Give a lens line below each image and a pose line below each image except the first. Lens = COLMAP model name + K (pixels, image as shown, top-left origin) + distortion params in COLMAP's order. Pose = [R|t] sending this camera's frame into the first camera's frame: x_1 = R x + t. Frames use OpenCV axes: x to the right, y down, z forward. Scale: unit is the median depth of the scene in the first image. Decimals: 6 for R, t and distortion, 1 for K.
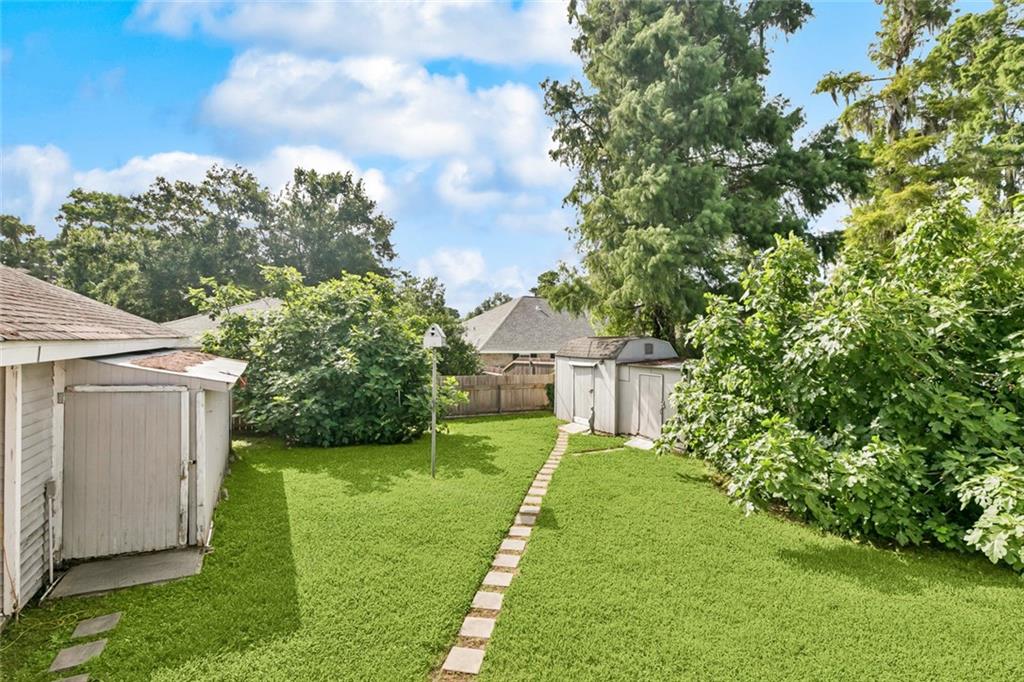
lens RADIAL K [[464.9, 0, 524.4], [0, 464.9, 357.9], [0, 0, 1]] dist [0.003494, 0.000667]
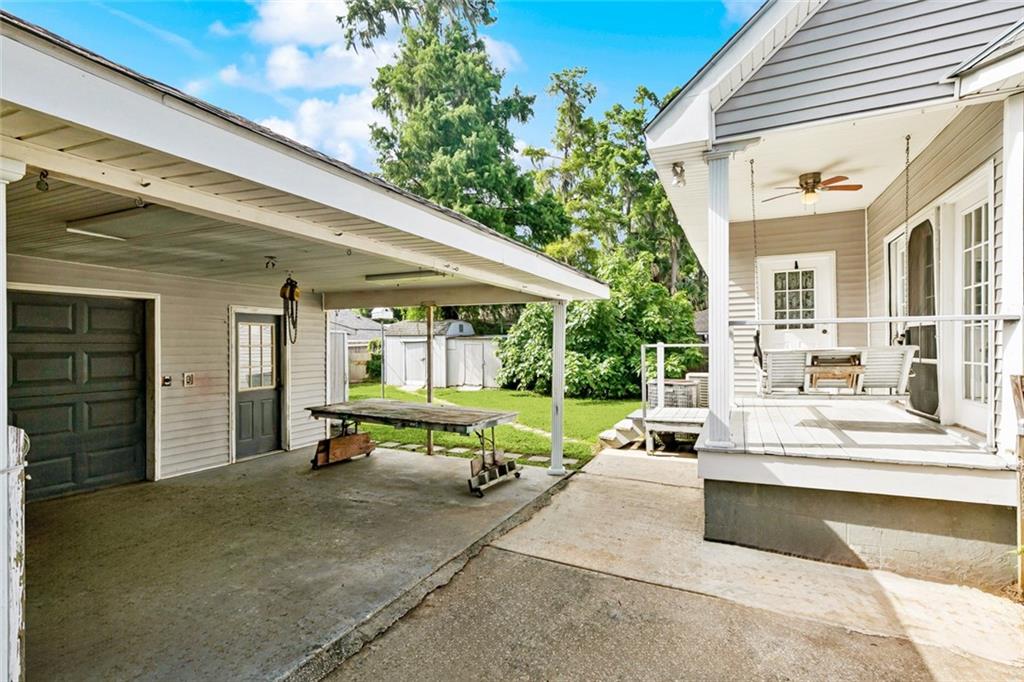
lens RADIAL K [[504.7, 0, 510.9], [0, 504.7, 355.9], [0, 0, 1]] dist [0.024401, -0.000045]
pose [[0.805169, -0.036482, 0.591923, -0.547383], [0.040459, 0.999160, 0.006548, 0.063417], [-0.591664, 0.018676, 0.805968, -0.366372]]
